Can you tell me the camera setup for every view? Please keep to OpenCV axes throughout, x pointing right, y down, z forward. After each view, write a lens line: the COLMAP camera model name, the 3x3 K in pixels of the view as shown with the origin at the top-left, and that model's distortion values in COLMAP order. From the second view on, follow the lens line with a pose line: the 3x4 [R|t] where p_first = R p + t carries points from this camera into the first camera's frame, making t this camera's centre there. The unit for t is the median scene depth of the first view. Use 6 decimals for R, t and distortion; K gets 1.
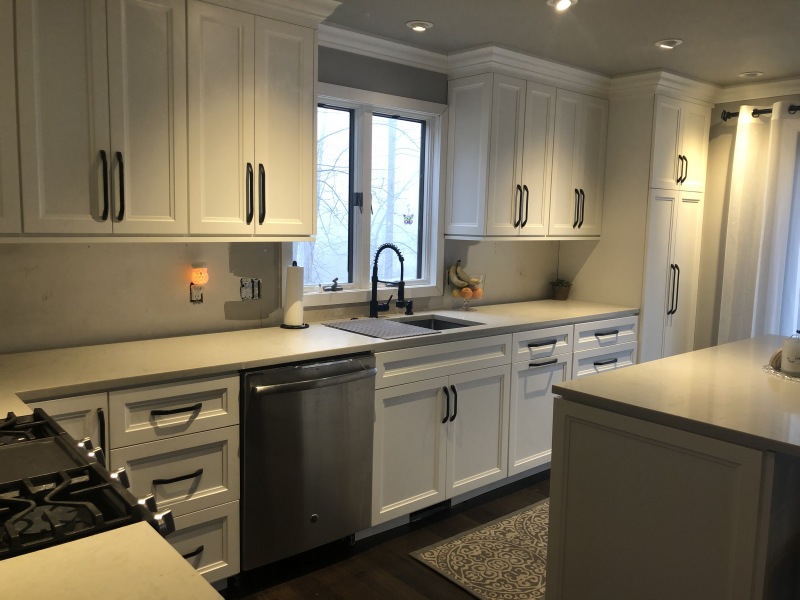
lens RADIAL K [[654.6, 0, 400.0], [0, 654.6, 300.0], [0, 0, 1]] dist [0.057138, -0.083787]
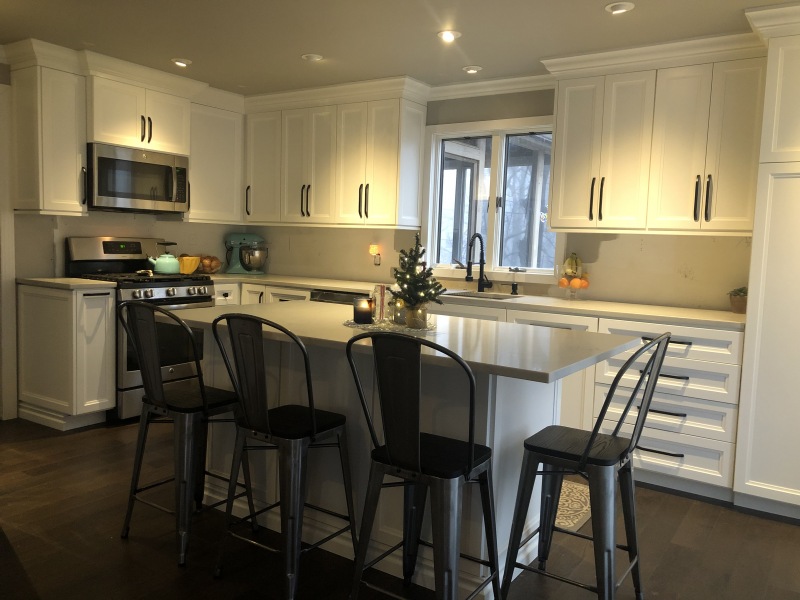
lens RADIAL K [[654.6, 0, 400.0], [0, 654.6, 300.0], [0, 0, 1]] dist [0.057138, -0.083787]
pose [[0.262775, 0.074191, -0.962000, 1.154616], [-0.146006, 0.988615, 0.036362, 0.019656], [0.953746, 0.130903, 0.270616, 0.486445]]
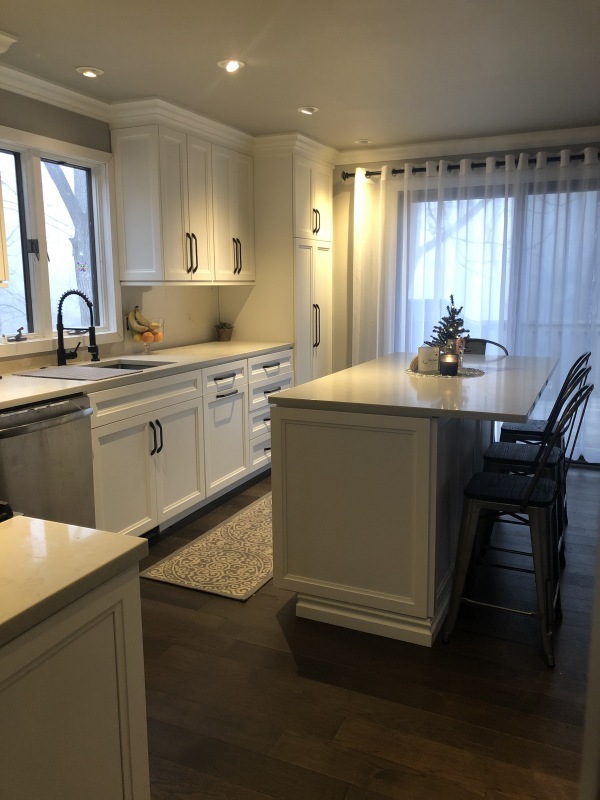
lens RADIAL K [[654.6, 0, 296.1], [0, 654.6, 396.1], [0, 0, 1]] dist [0.057138, -0.083787]
pose [[0.909615, -0.098158, 0.403690, -0.125744], [0.074329, 0.994460, 0.074323, 0.024694], [-0.408749, -0.037600, 0.911872, -0.068998]]
